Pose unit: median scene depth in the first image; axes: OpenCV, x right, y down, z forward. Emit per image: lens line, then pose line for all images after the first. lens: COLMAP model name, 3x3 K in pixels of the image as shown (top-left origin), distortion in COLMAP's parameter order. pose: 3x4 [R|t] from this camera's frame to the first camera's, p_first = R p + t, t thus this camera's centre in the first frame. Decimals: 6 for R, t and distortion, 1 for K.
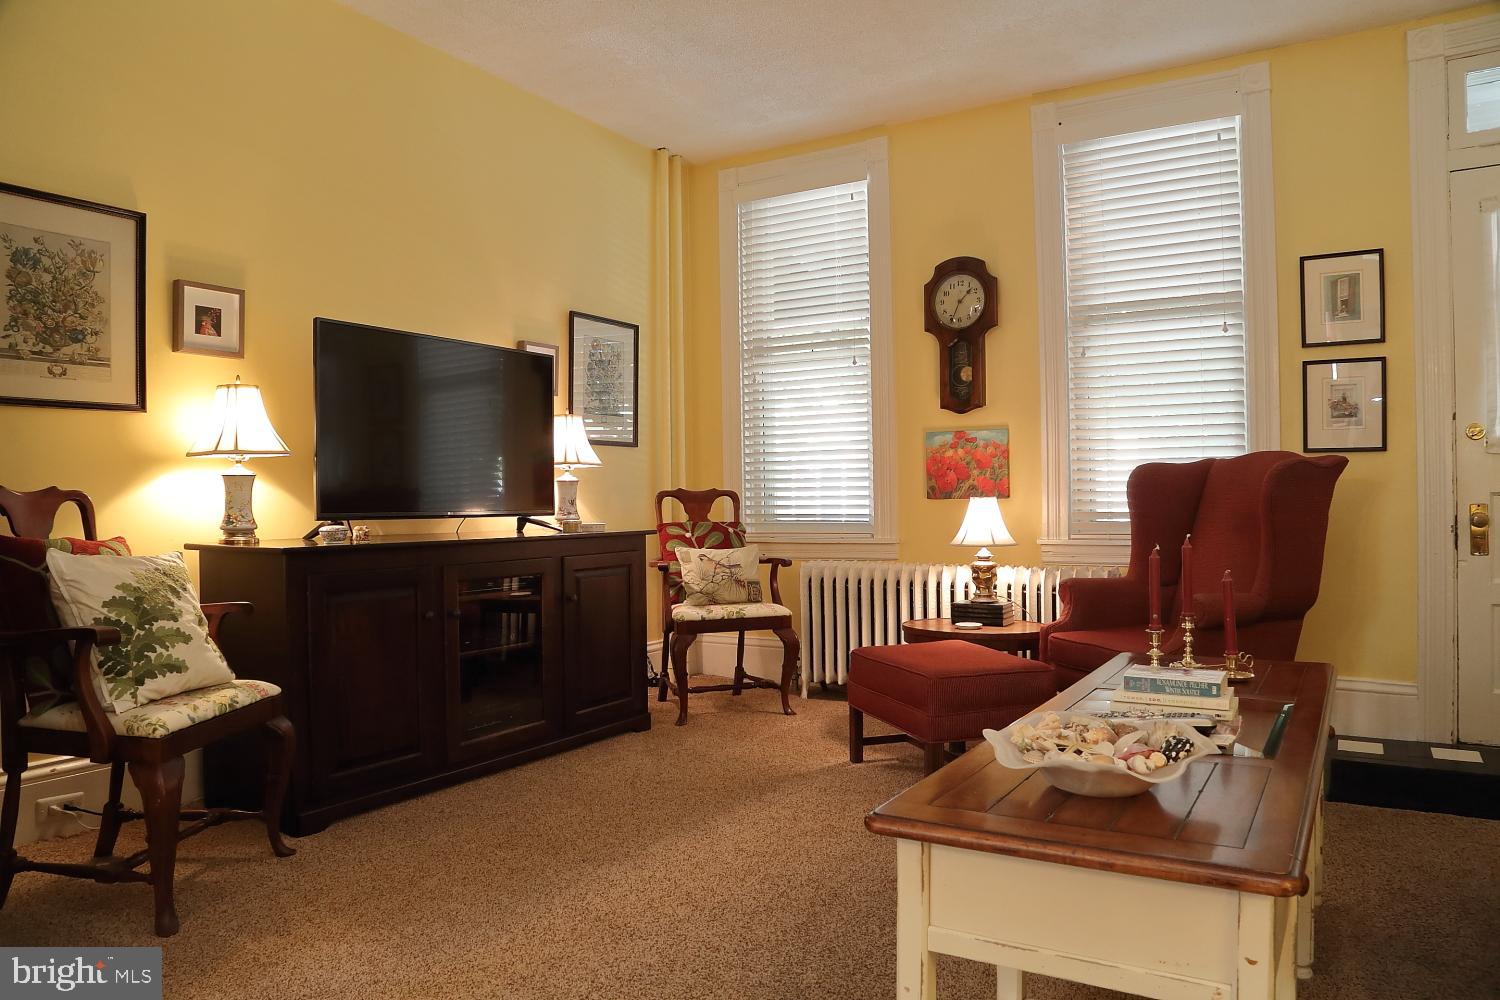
lens RADIAL K [[1078.1, 0, 765.2], [0, 1078.1, 500.7], [0, 0, 1]] dist [-0.105385, 0.068081]
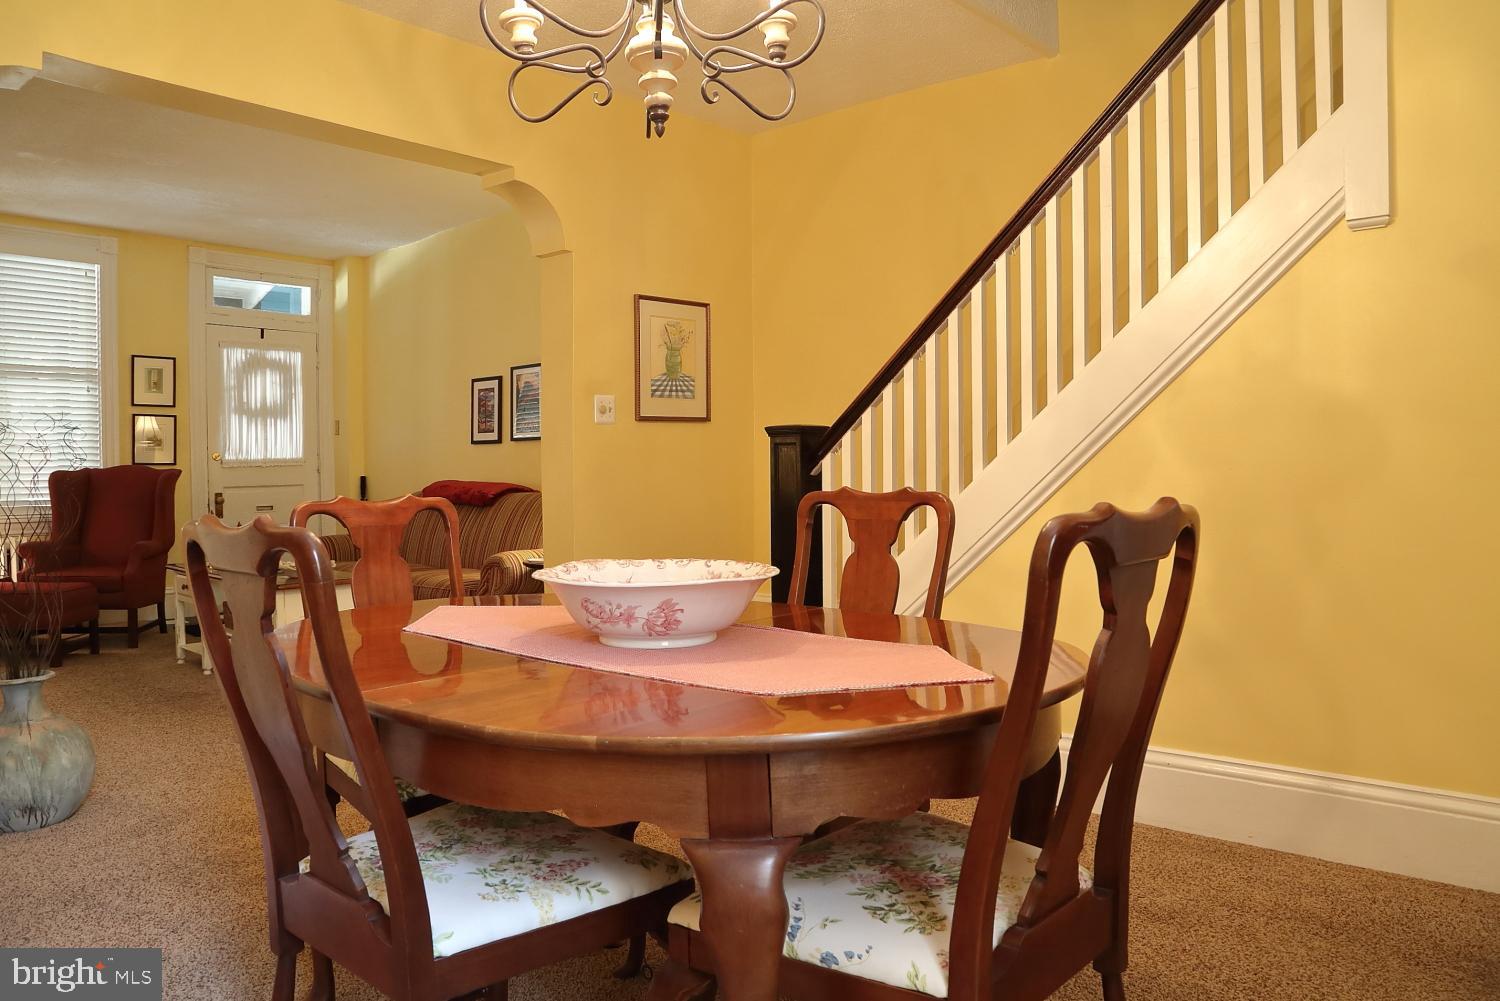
lens RADIAL K [[1056.5, 0, 751.7], [0, 1056.5, 521.6], [0, 0, 1]] dist [-0.154713, 0.109882]
pose [[0.179449, -0.036093, 0.983105, -0.936483], [0.003053, 0.999342, 0.036132, -0.008134], [-0.983763, -0.003483, 0.179441, -0.318675]]
